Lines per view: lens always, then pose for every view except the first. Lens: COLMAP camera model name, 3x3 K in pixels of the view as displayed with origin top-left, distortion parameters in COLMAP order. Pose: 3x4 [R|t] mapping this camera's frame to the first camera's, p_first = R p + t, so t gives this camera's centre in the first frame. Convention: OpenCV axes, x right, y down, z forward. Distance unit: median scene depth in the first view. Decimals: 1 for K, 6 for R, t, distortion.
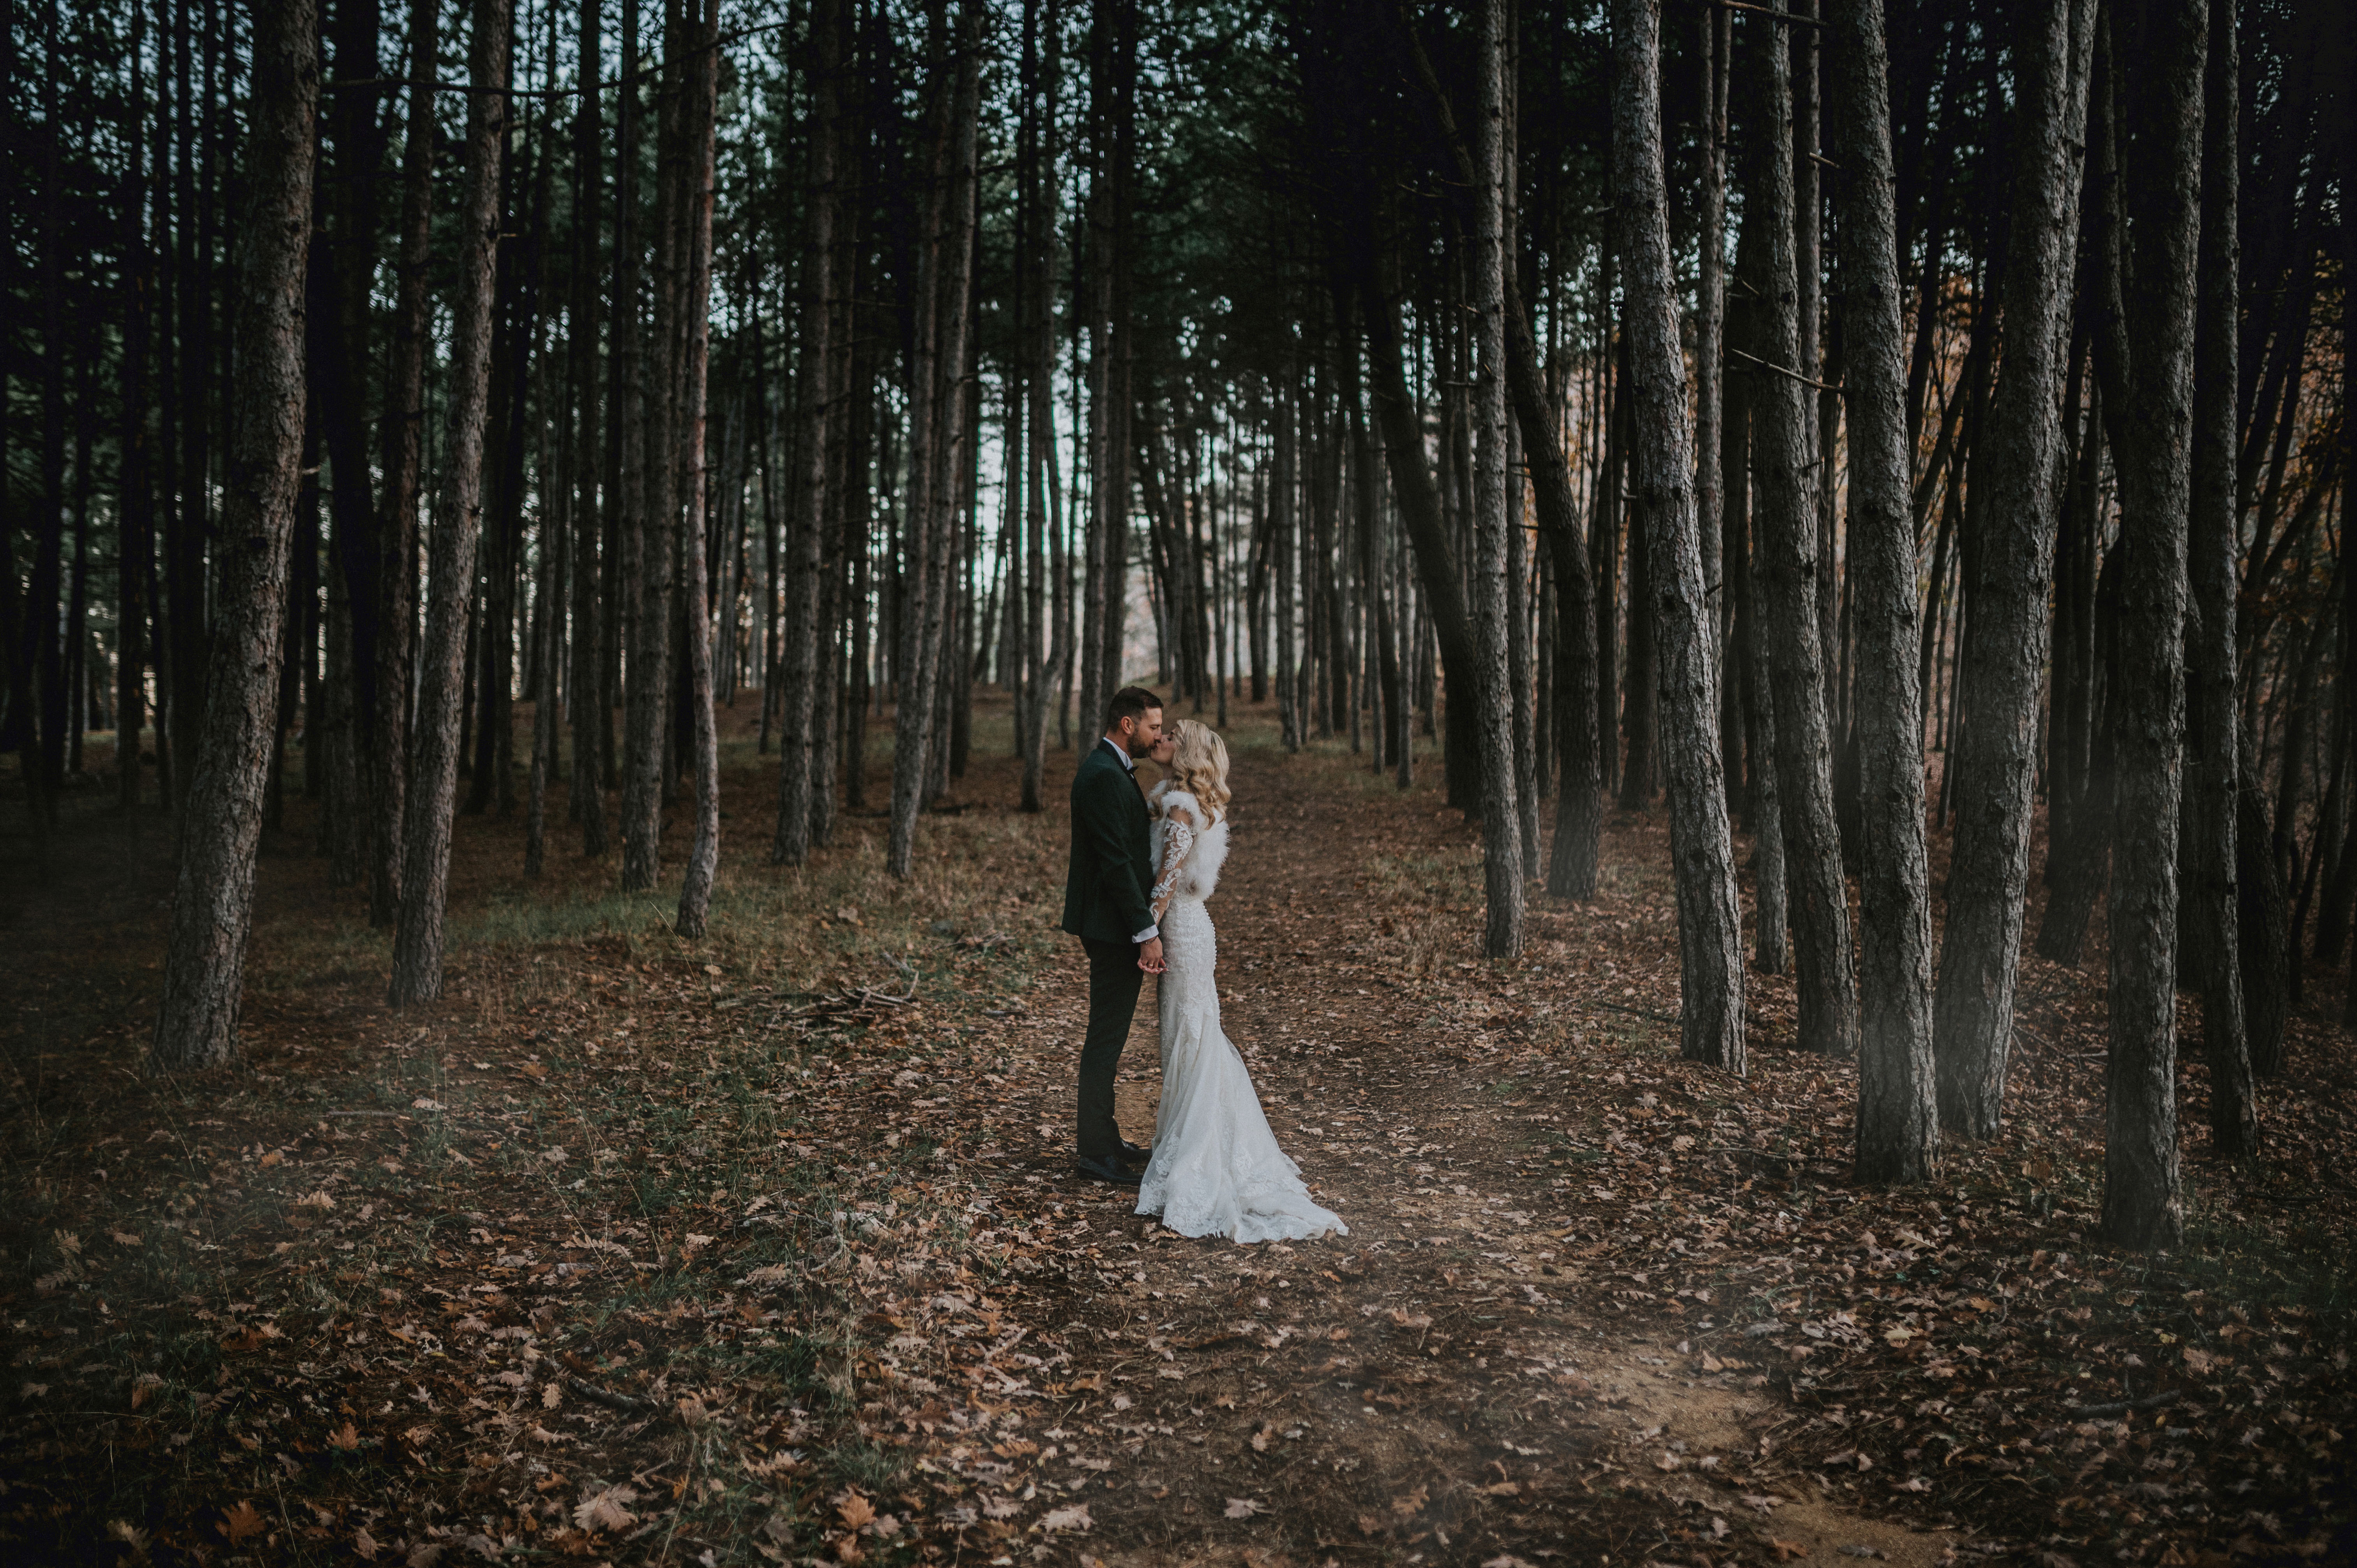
lens RADIAL K [[2427.0, 0, 1188.6], [0, 2427.0, 767.0], [0, 0, 1]] dist [-0.018280, 0.000000]
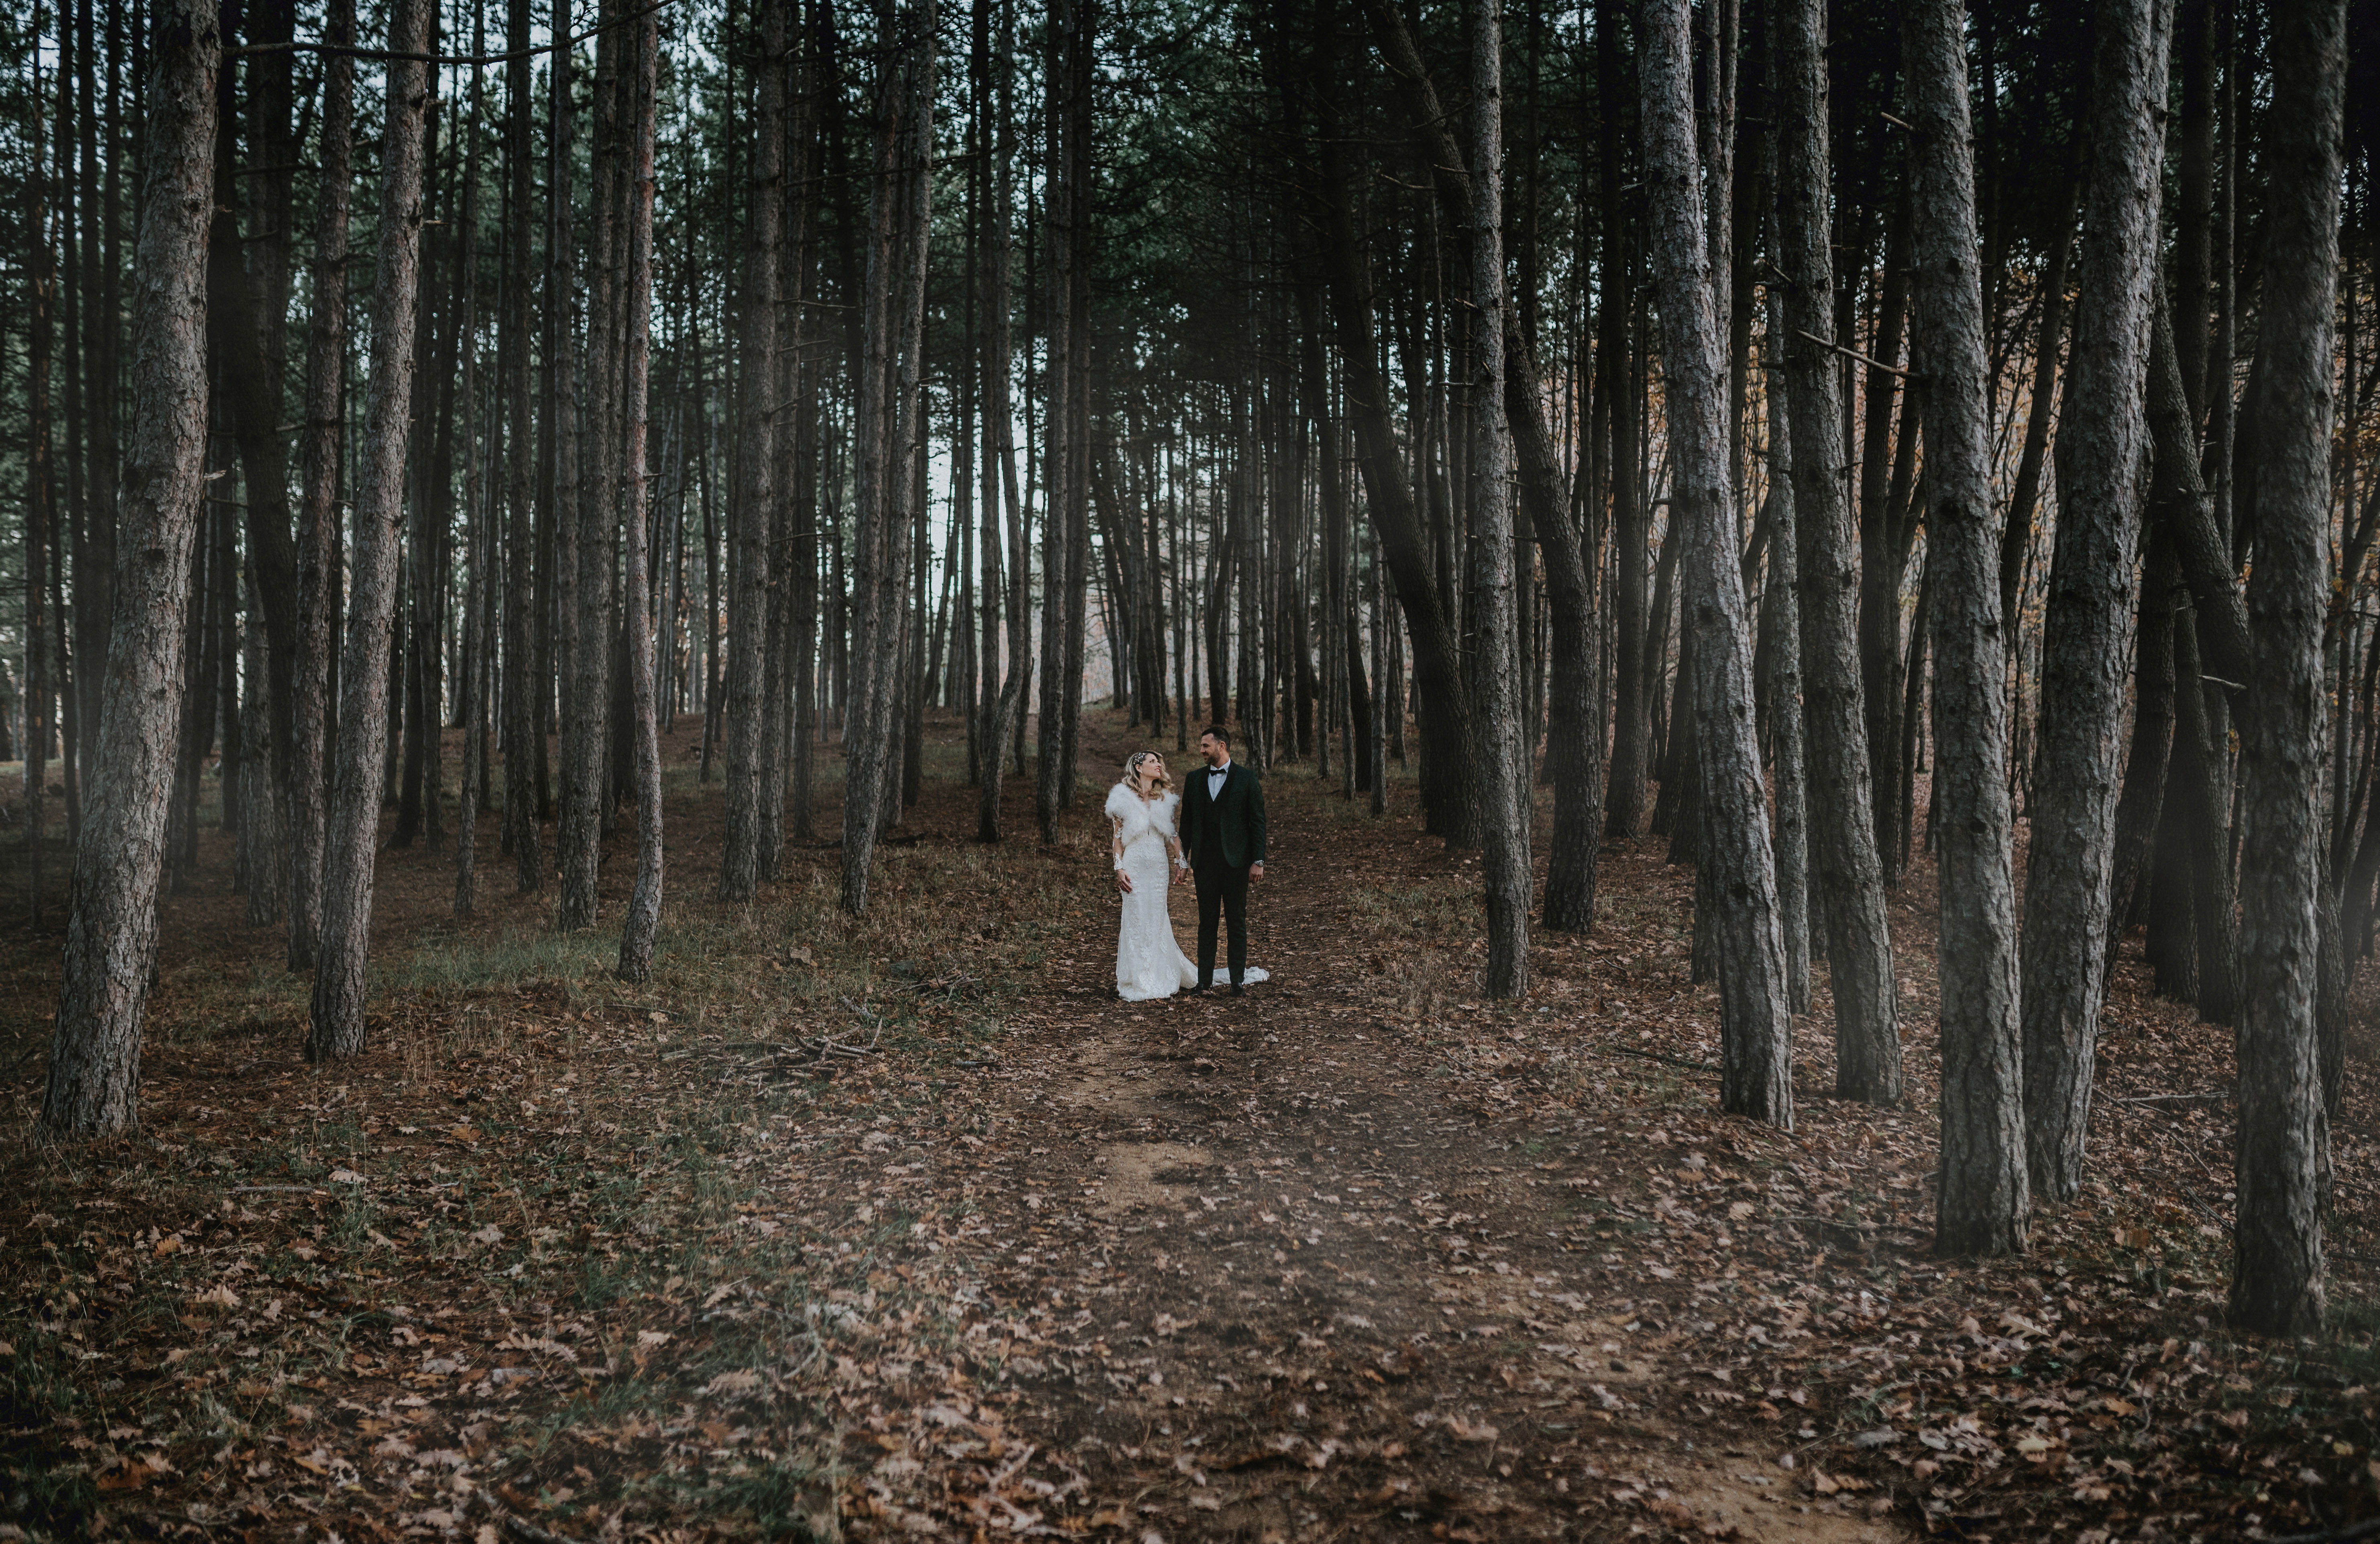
lens RADIAL K [[2527.6, 0, 1181.5], [0, 2527.6, 792.2], [0, 0, 1]] dist [-0.013891, 0.000000]
pose [[0.999899, -0.005494, 0.013071, -0.014731], [0.005501, 0.999985, -0.000498, -0.001434], [-0.013068, 0.000570, 0.999914, 0.056257]]
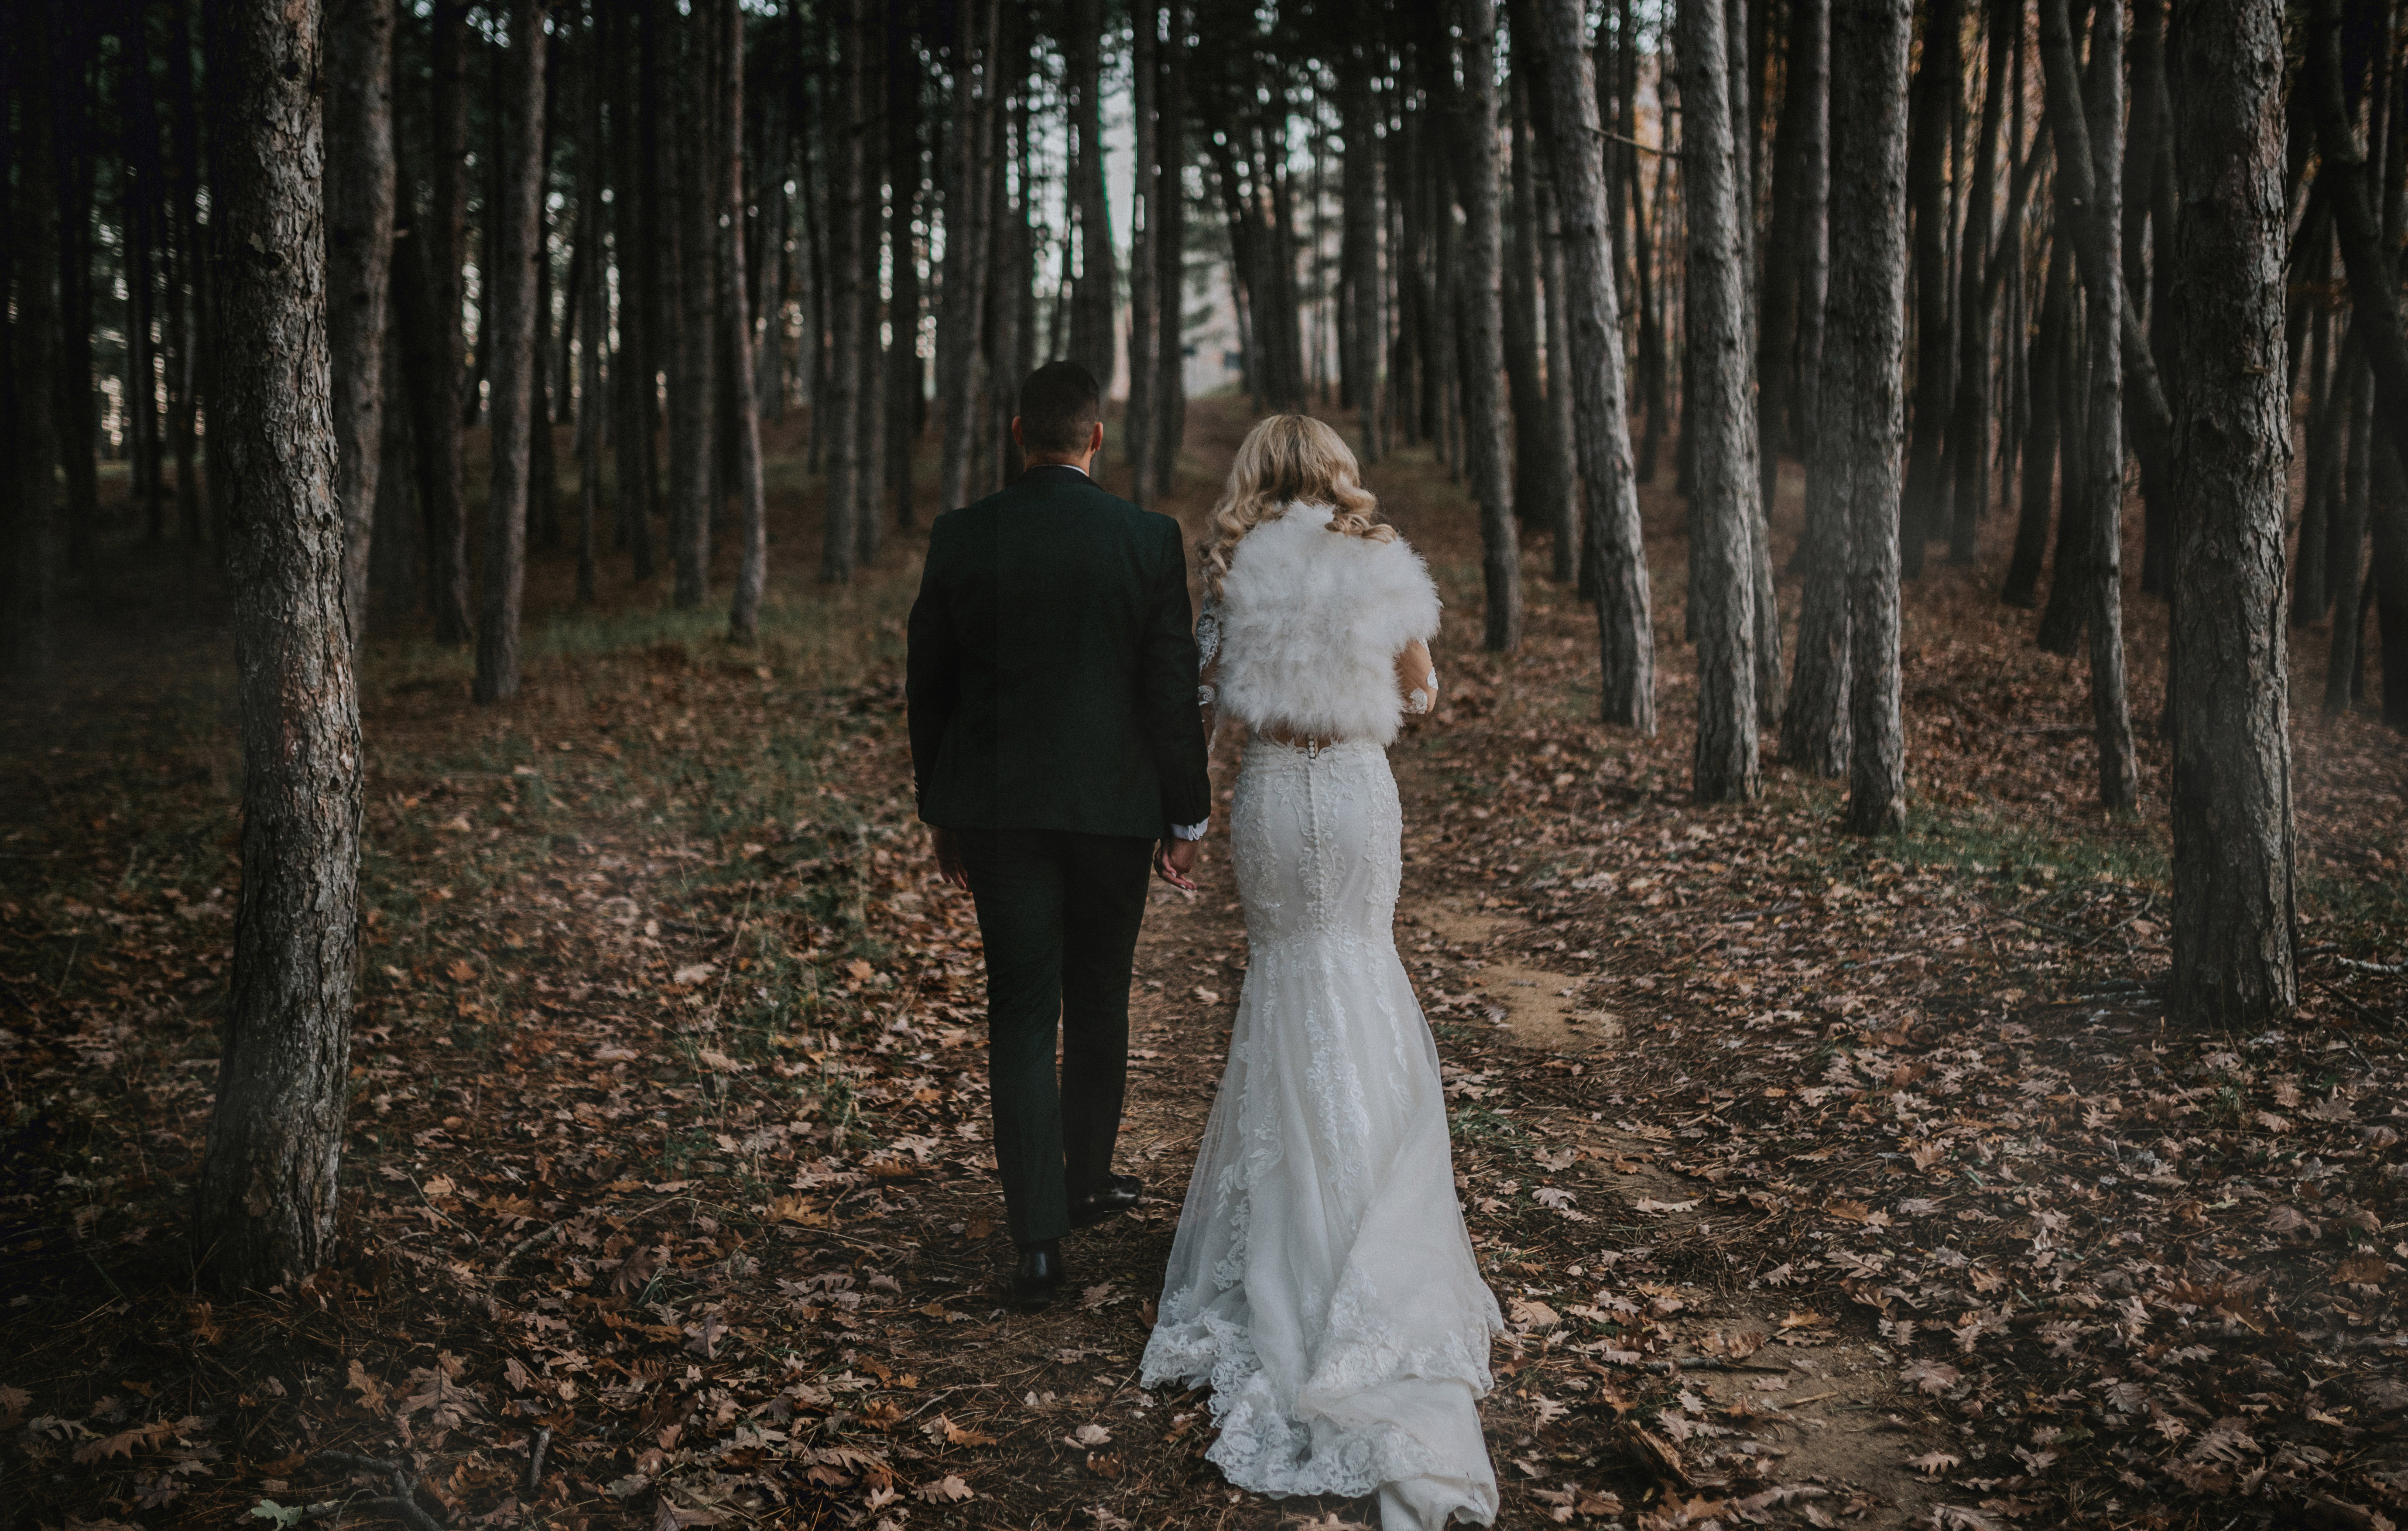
lens RADIAL K [[2557.5, 0, 1266.1], [0, 2557.5, 646.8], [0, 0, 1]] dist [-0.013891, 0.000000]
pose [[0.999856, -0.016996, -0.000009, 0.051896], [0.016961, 0.997757, 0.064751, 0.003107], [-0.001092, -0.064742, 0.997901, -0.252783]]
